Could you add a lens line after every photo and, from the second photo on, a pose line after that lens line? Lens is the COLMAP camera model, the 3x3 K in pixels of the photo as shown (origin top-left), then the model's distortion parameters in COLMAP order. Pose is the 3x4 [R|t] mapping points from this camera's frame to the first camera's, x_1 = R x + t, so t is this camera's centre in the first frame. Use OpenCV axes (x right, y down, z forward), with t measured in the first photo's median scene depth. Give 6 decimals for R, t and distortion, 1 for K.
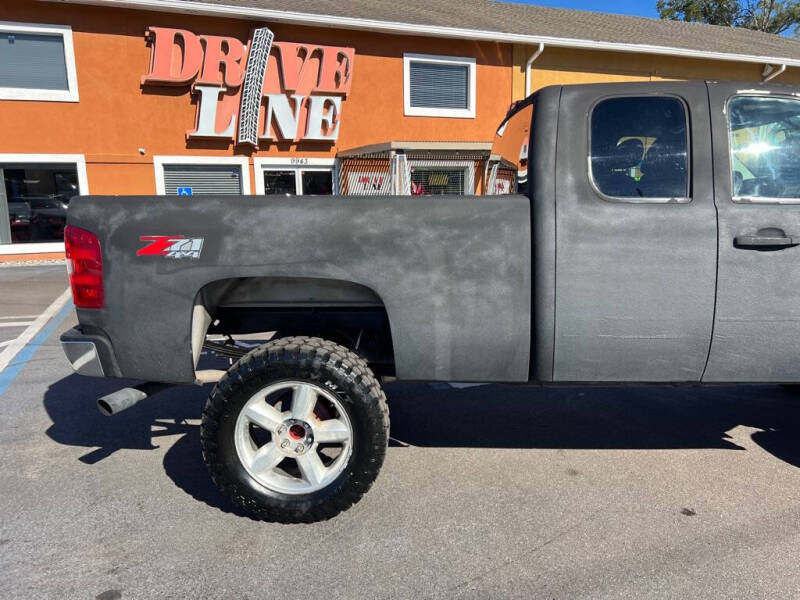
lens RADIAL K [[602.9, 0, 401.8], [0, 602.9, 297.2], [0, 0, 1]] dist [0.049210, -0.051665]
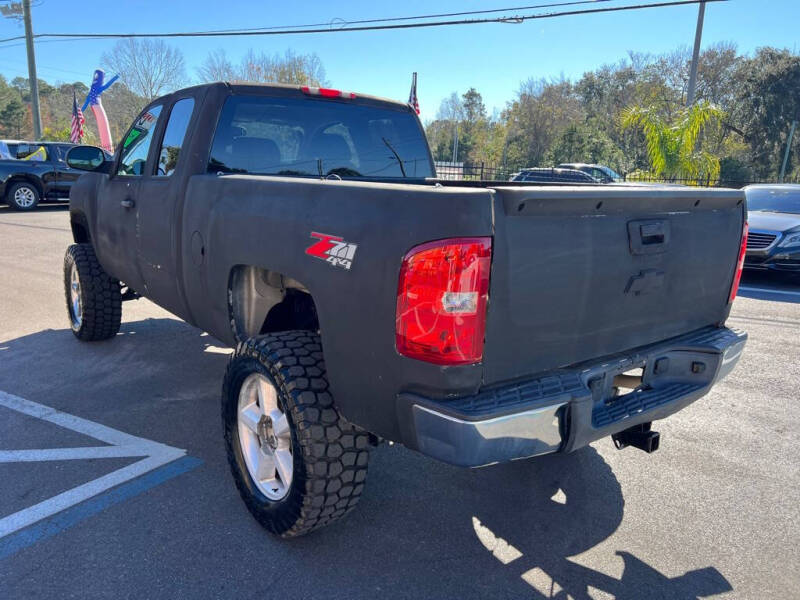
lens RADIAL K [[599.5, 0, 404.2], [0, 599.5, 298.1], [0, 0, 1]] dist [0.075788, -0.087730]
pose [[-0.623702, -0.170349, 0.762874, -0.723602], [0.099606, 0.950687, 0.293722, -0.253226], [-0.775290, 0.259182, -0.575978, 1.508642]]
